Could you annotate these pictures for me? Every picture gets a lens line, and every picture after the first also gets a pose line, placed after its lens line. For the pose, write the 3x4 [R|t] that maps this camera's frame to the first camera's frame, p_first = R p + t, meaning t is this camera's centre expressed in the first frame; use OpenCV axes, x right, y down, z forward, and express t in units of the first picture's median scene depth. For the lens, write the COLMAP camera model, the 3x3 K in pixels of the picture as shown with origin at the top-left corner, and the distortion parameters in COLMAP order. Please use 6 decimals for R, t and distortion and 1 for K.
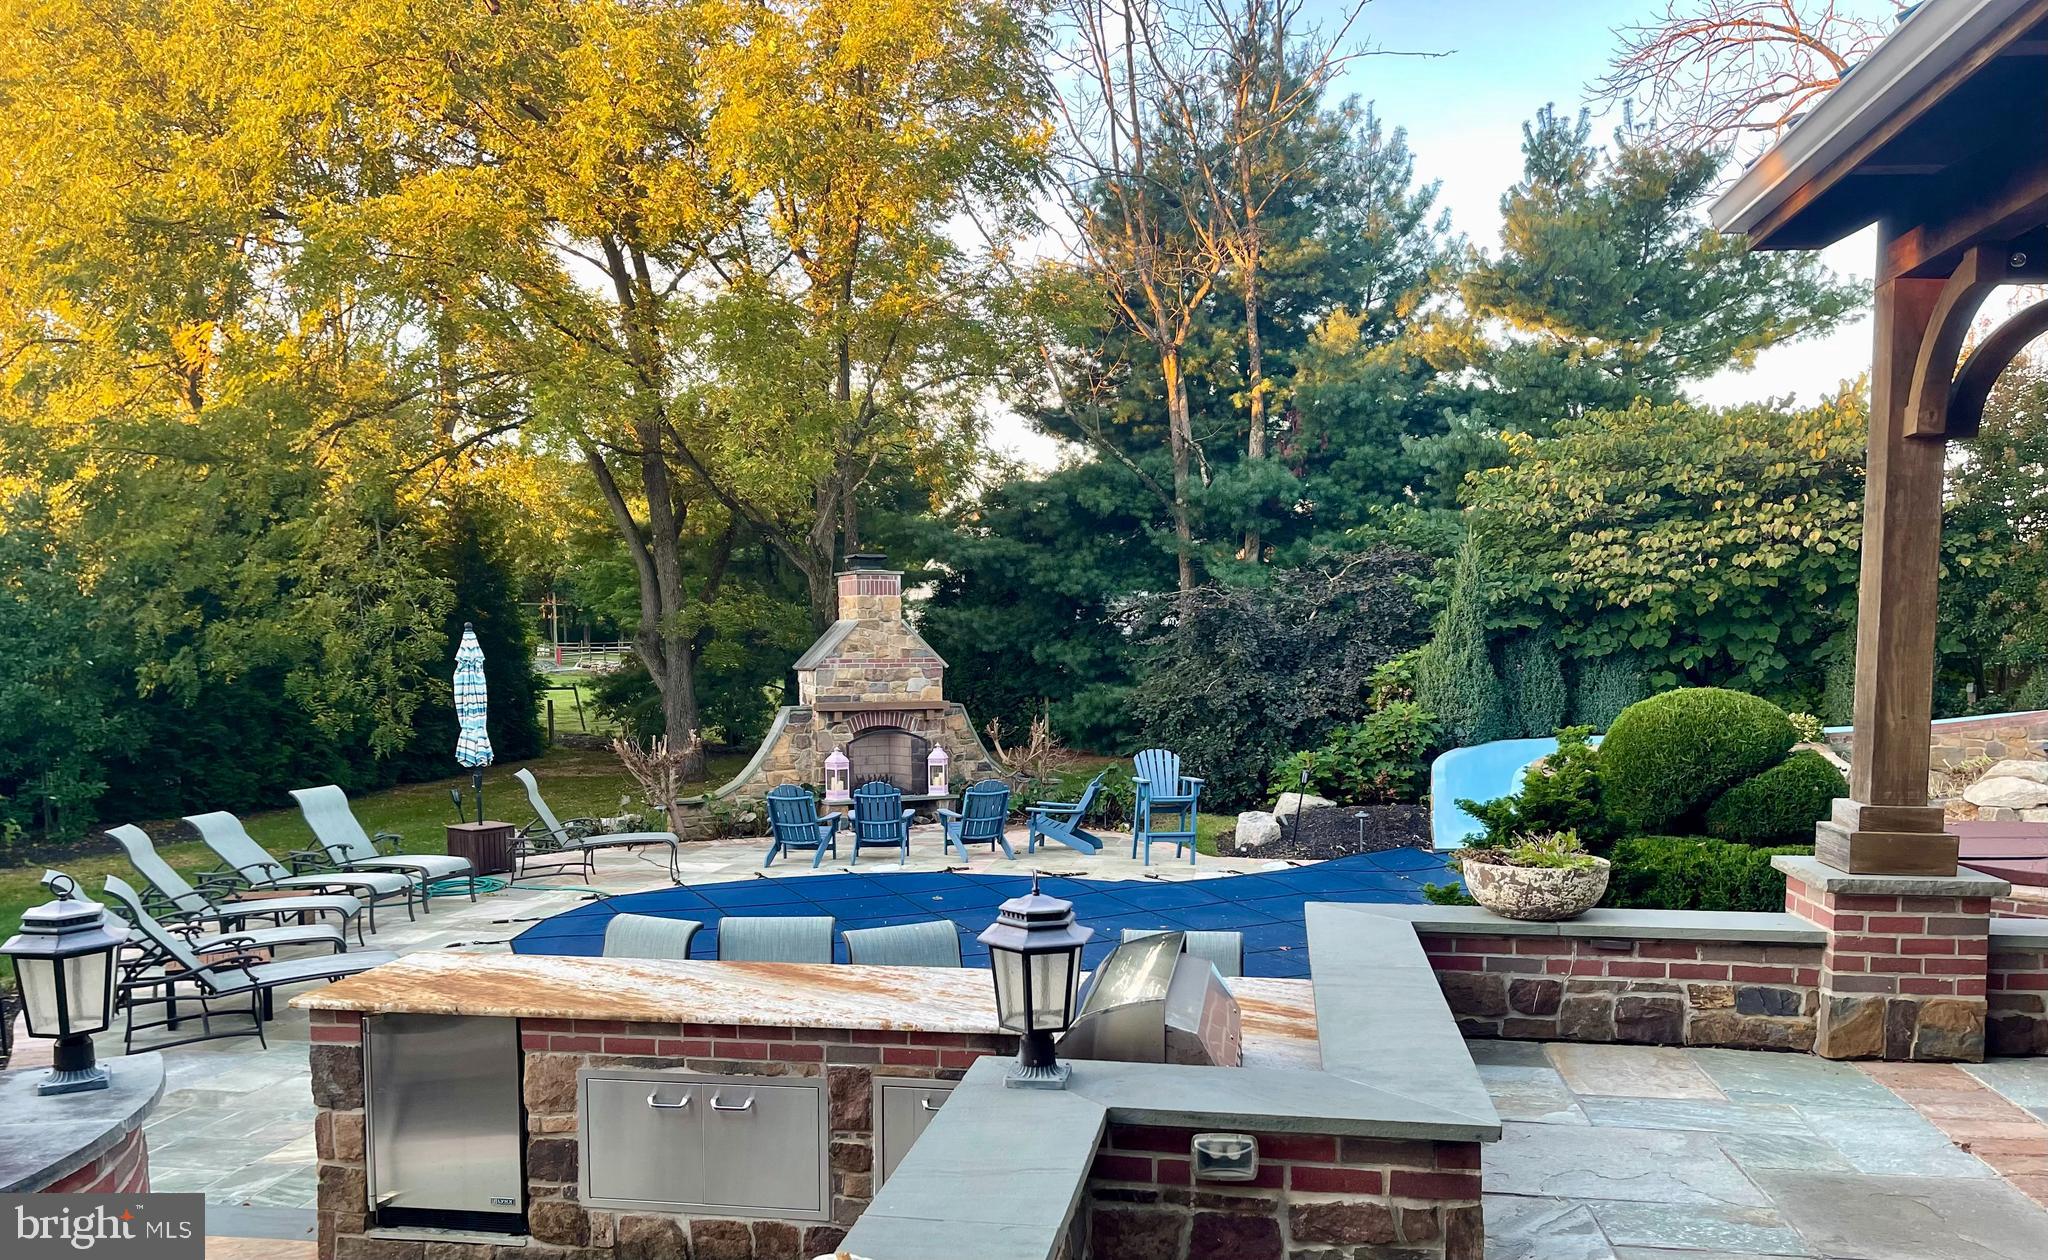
lens RADIAL K [[1543.3, 0, 1004.5], [0, 1543.3, 773.5], [0, 0, 1]] dist [0.032839, -0.035597]
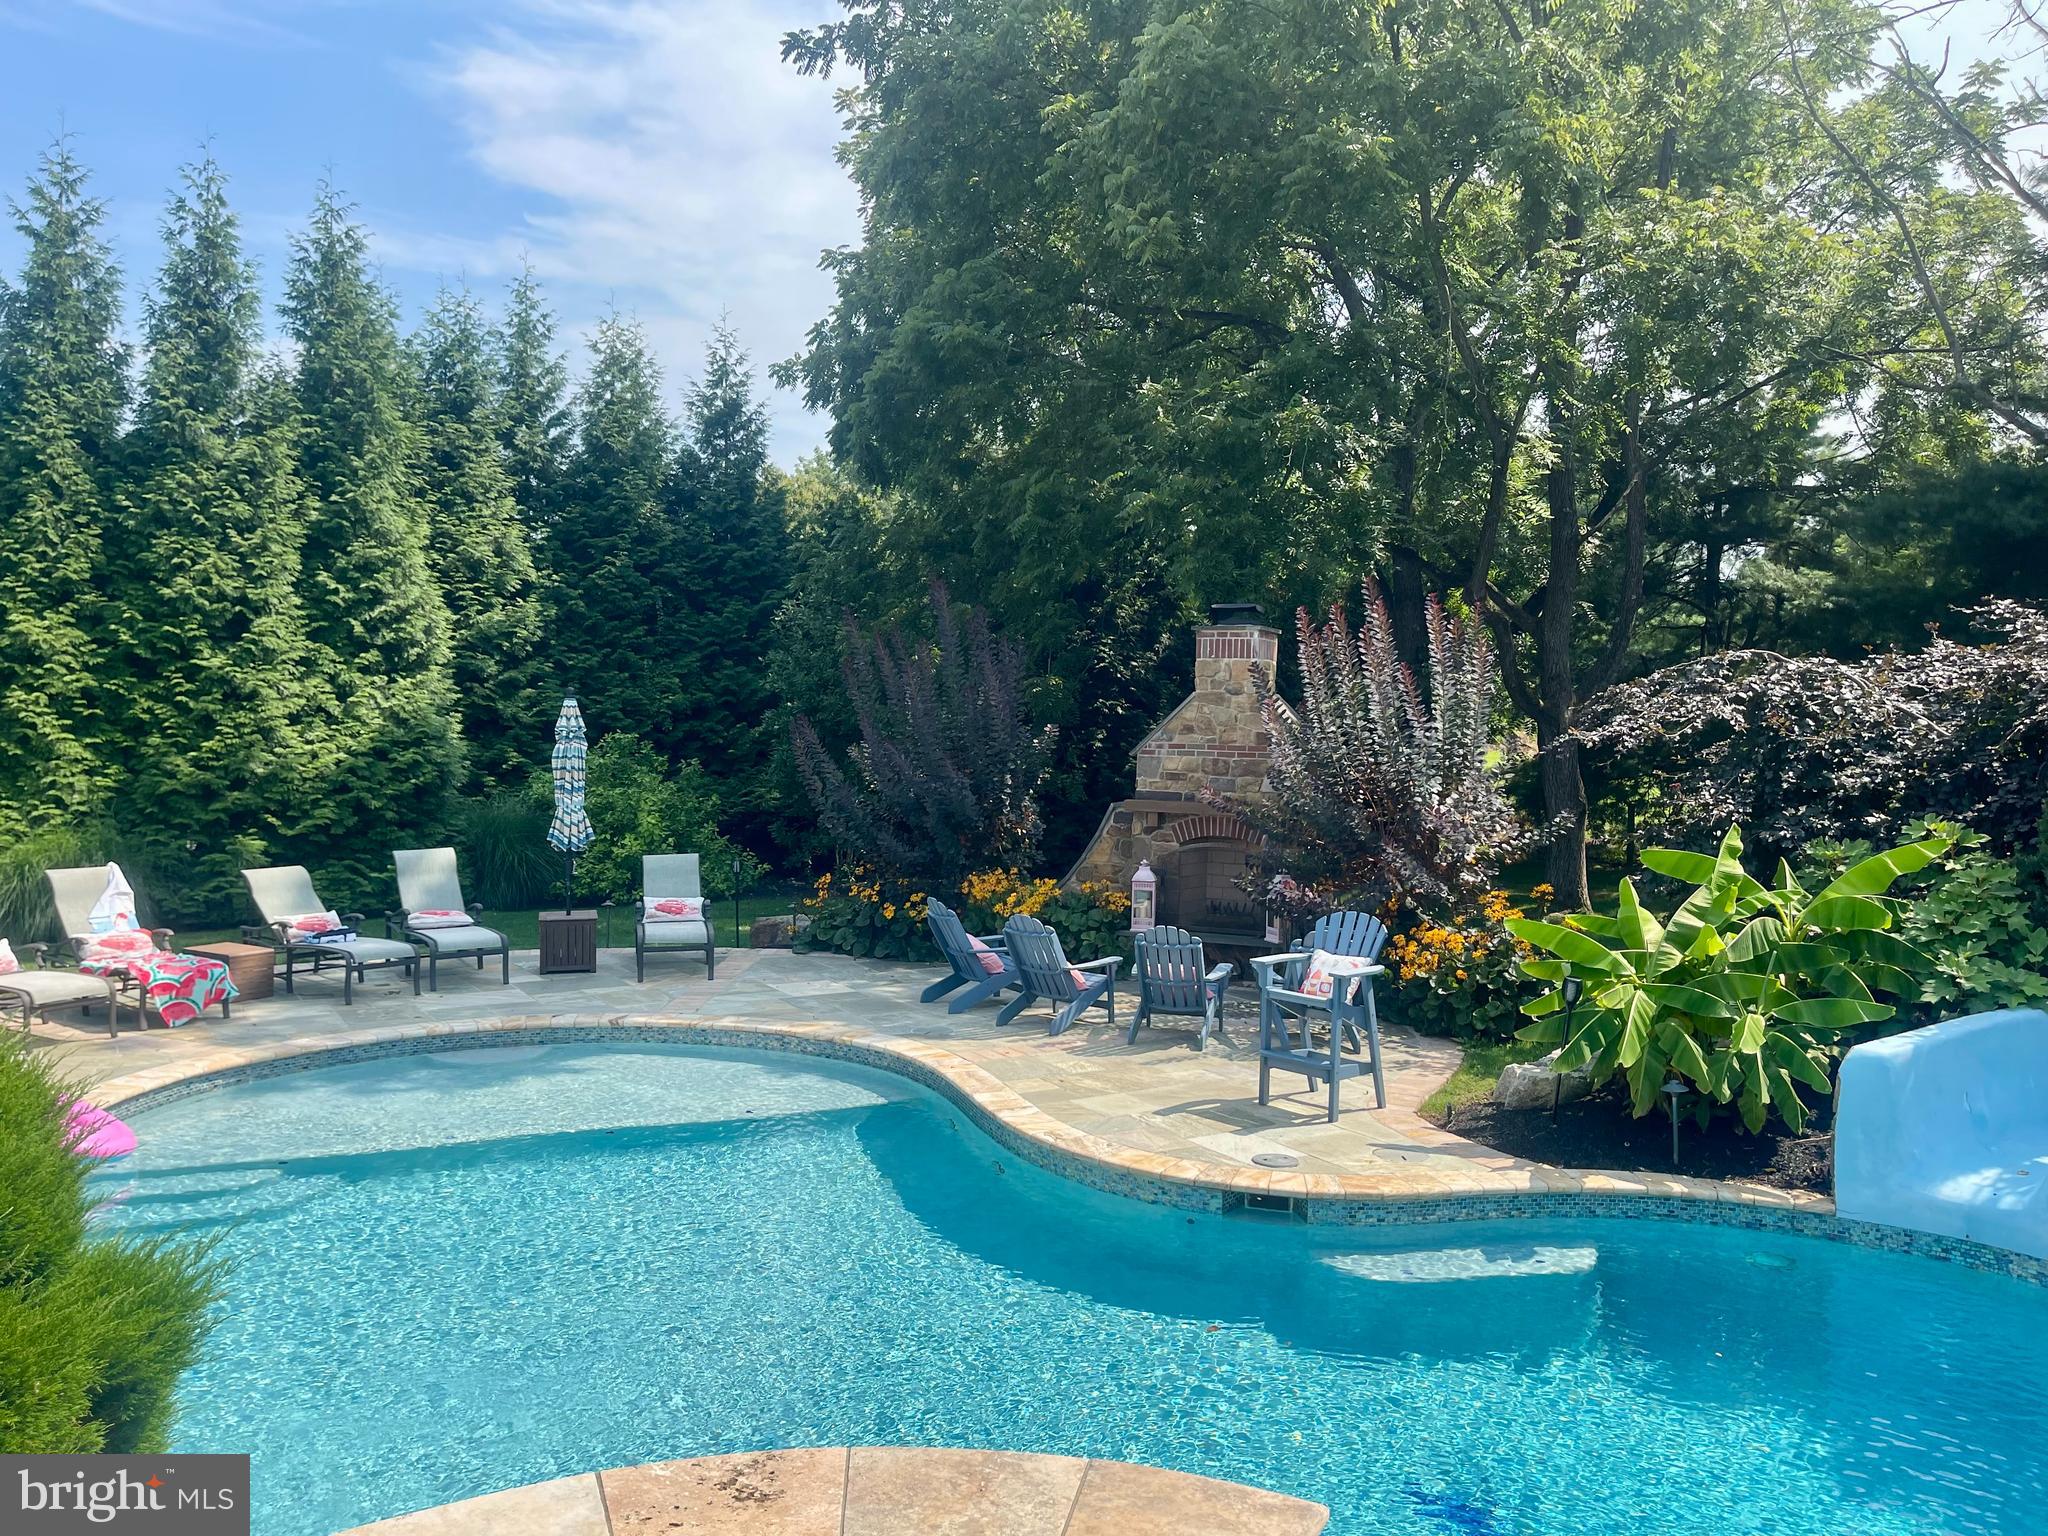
lens RADIAL K [[1528.6, 0, 1030.5], [0, 1528.6, 780.5], [0, 0, 1]] dist [0.053813, -0.081187]
pose [[0.657426, 0.048607, -0.751950, 0.542687], [-0.090518, 0.995785, -0.014770, -0.053473], [0.748063, 0.077775, 0.659055, 0.599623]]
